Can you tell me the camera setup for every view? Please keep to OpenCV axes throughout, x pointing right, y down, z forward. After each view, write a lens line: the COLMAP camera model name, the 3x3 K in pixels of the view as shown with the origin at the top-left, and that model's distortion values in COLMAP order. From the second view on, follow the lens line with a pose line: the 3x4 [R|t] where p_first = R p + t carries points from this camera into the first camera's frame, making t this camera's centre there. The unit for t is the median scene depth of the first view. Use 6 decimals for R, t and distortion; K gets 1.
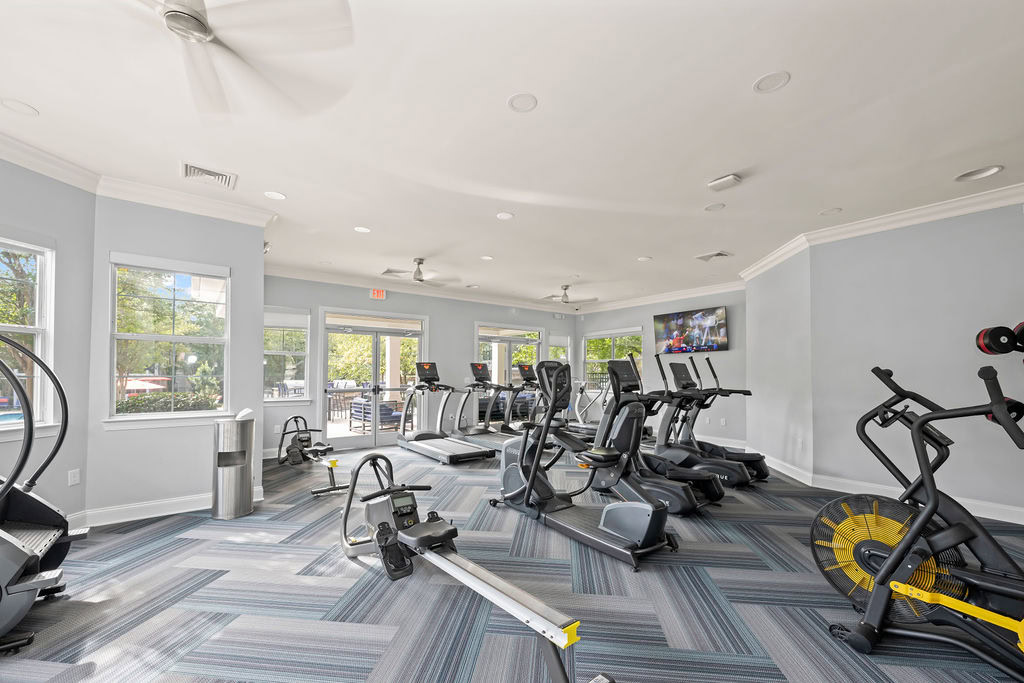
lens RADIAL K [[415.1, 0, 505.4], [0, 415.1, 367.5], [0, 0, 1]] dist [0.003562, -0.000758]
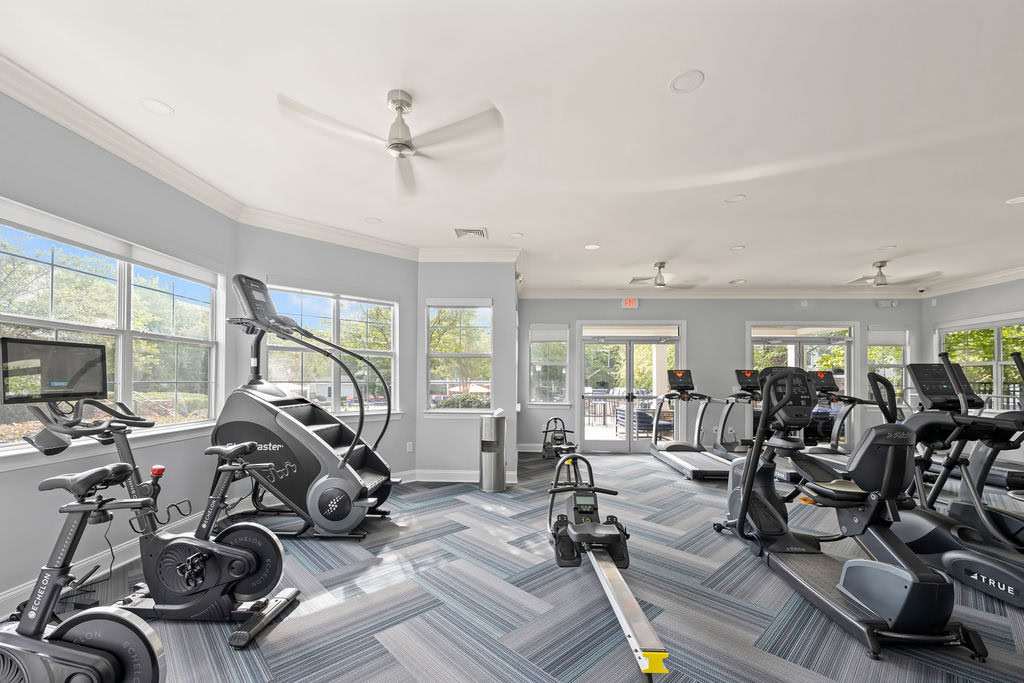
lens RADIAL K [[415.1, 0, 502.9], [0, 415.1, 378.4], [0, 0, 1]] dist [0.003562, -0.000758]
pose [[0.770433, -0.000282, -0.637521, 0.197512], [0.004655, 0.999976, 0.005183, 0.001153], [0.637504, -0.006961, 0.770416, 0.029737]]
